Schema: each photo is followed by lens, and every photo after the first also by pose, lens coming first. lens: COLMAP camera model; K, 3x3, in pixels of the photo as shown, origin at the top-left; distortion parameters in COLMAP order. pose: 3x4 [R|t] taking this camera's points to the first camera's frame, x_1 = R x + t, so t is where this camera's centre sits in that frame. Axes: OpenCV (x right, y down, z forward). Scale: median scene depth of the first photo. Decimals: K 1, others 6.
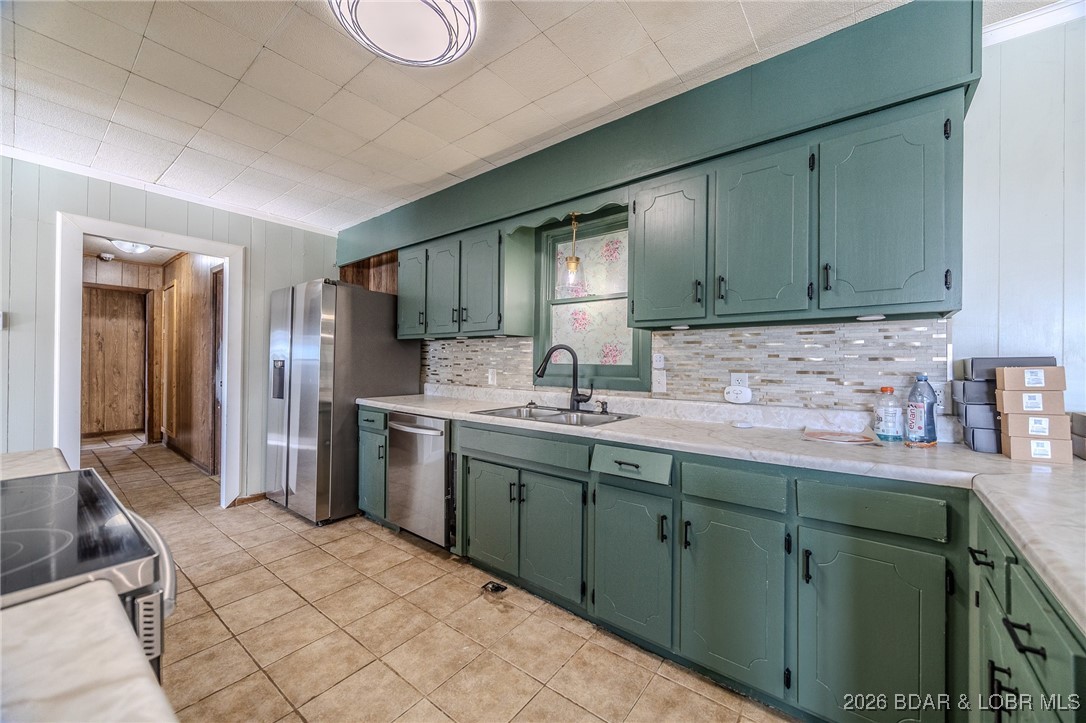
lens RADIAL K [[410.8, 0, 545.3], [0, 410.8, 361.8], [0, 0, 1]] dist [0.000073, -0.001375]
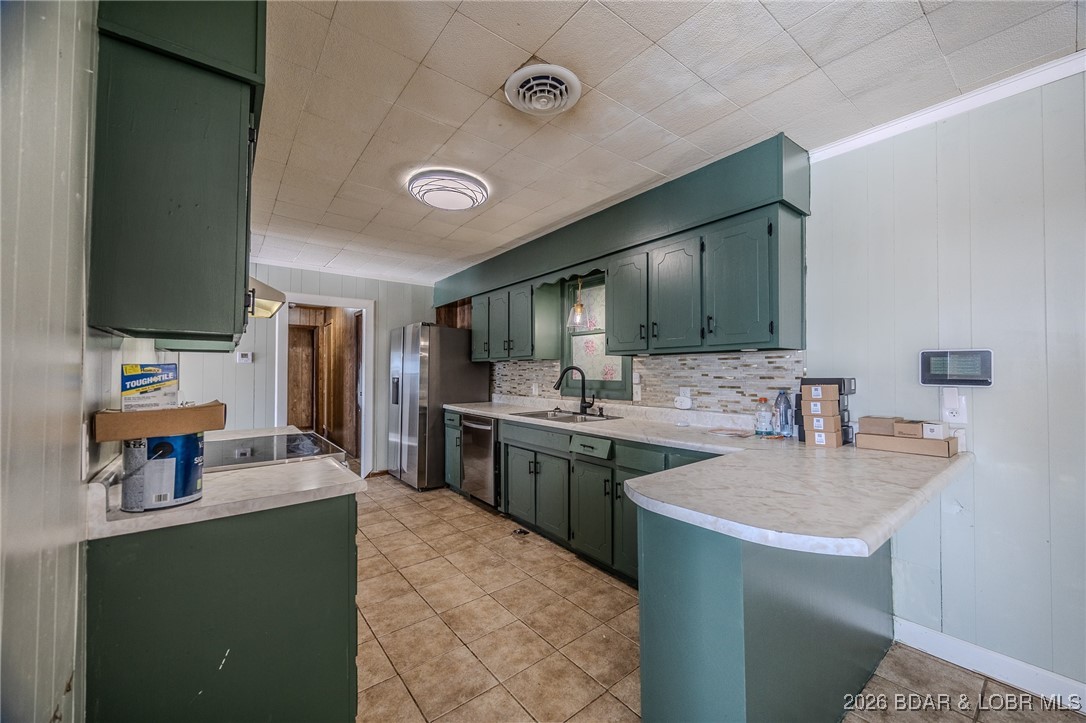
lens RADIAL K [[410.8, 0, 547.7], [0, 410.8, 364.3], [0, 0, 1]] dist [0.000073, -0.001375]
pose [[0.971419, -0.015258, -0.236882, 0.300580], [0.011360, 0.999777, -0.017813, -0.025785], [0.237101, 0.014613, 0.971375, -0.390297]]
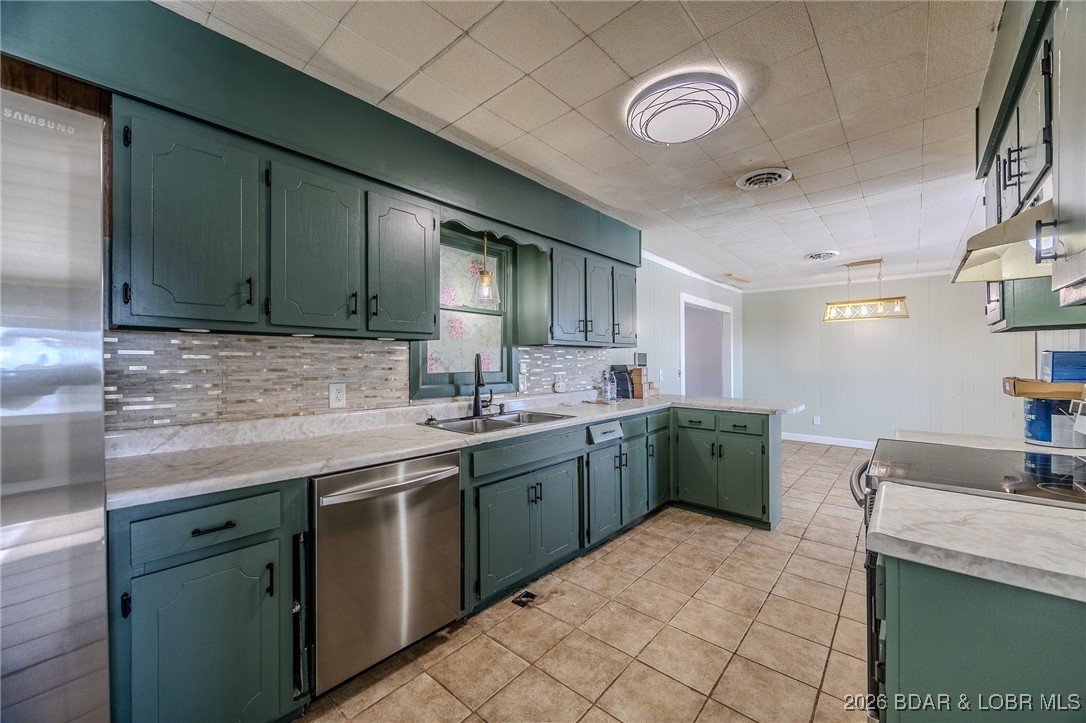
lens RADIAL K [[410.8, 0, 548.8], [0, 410.8, 362.0], [0, 0, 1]] dist [0.000073, -0.001375]
pose [[0.063604, -0.007642, 0.997946, -1.012000], [0.004268, 0.999964, 0.007386, -0.029342], [-0.997966, 0.003789, 0.063634, 0.796747]]
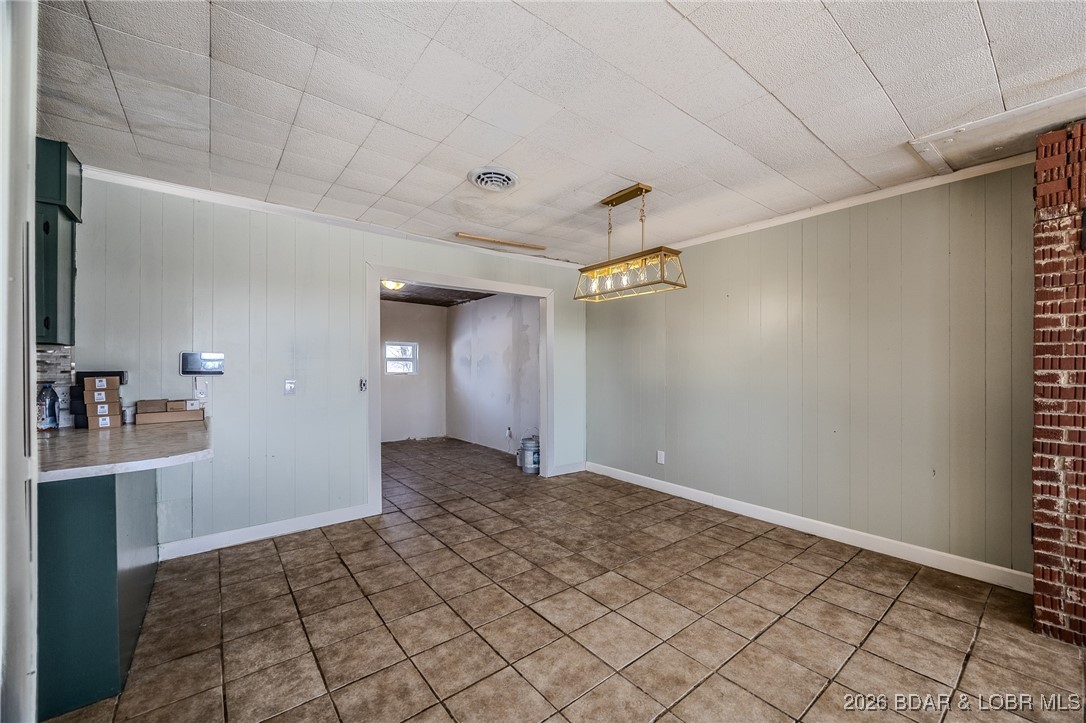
lens RADIAL K [[410.8, 0, 542.5], [0, 410.8, 368.2], [0, 0, 1]] dist [0.000073, -0.001375]
pose [[0.232772, -0.010182, 0.972478, -0.064498], [0.001774, 0.999948, 0.010045, -0.022070], [-0.972530, -0.000613, 0.232778, -0.697194]]
